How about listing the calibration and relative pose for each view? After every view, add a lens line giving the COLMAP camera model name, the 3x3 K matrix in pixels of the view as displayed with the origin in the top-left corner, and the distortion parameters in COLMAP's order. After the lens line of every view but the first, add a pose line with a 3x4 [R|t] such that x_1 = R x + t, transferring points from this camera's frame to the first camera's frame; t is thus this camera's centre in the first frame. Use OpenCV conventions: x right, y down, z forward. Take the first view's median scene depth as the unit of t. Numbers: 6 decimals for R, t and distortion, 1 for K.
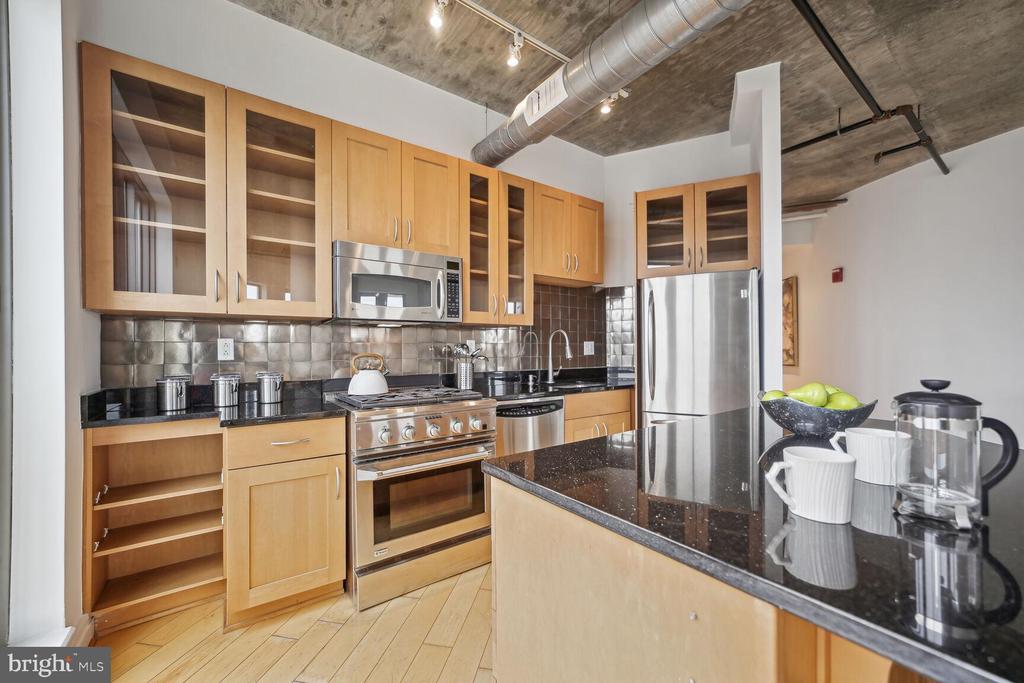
lens RADIAL K [[408.2, 0, 514.9], [0, 408.2, 346.3], [0, 0, 1]] dist [-0.010238, 0.007916]
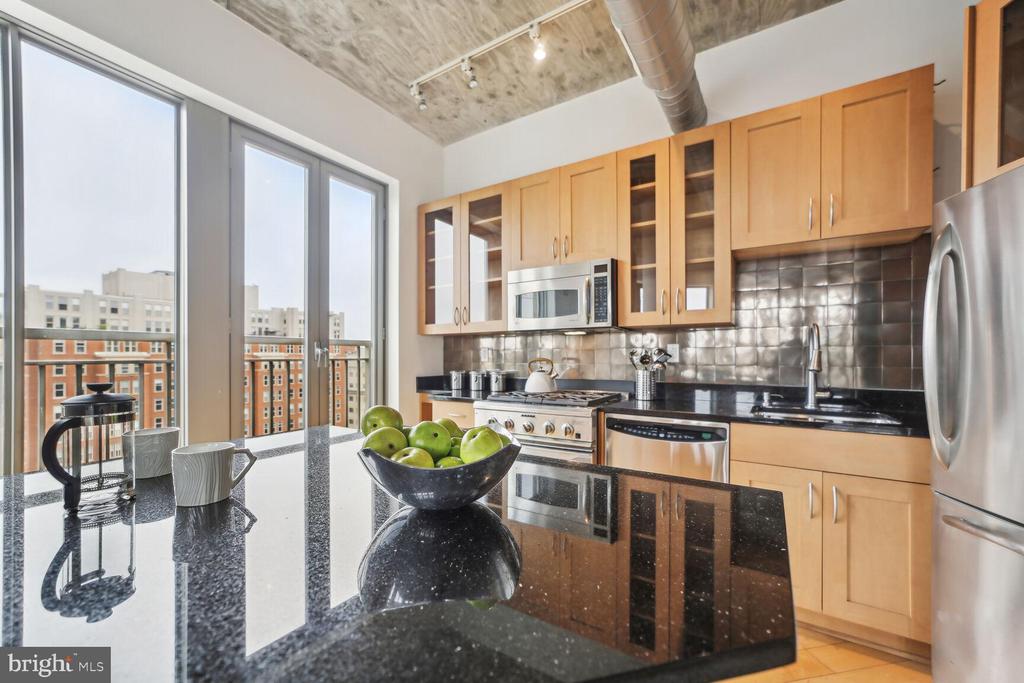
lens RADIAL K [[401.8, 0, 511.8], [0, 401.8, 351.4], [0, 0, 1]] dist [-0.000103, 0.000212]
pose [[0.374373, -0.005476, -0.927262, 0.608388], [0.006693, 0.999972, -0.003204, 0.000973], [0.927254, -0.005007, 0.374399, 0.413449]]
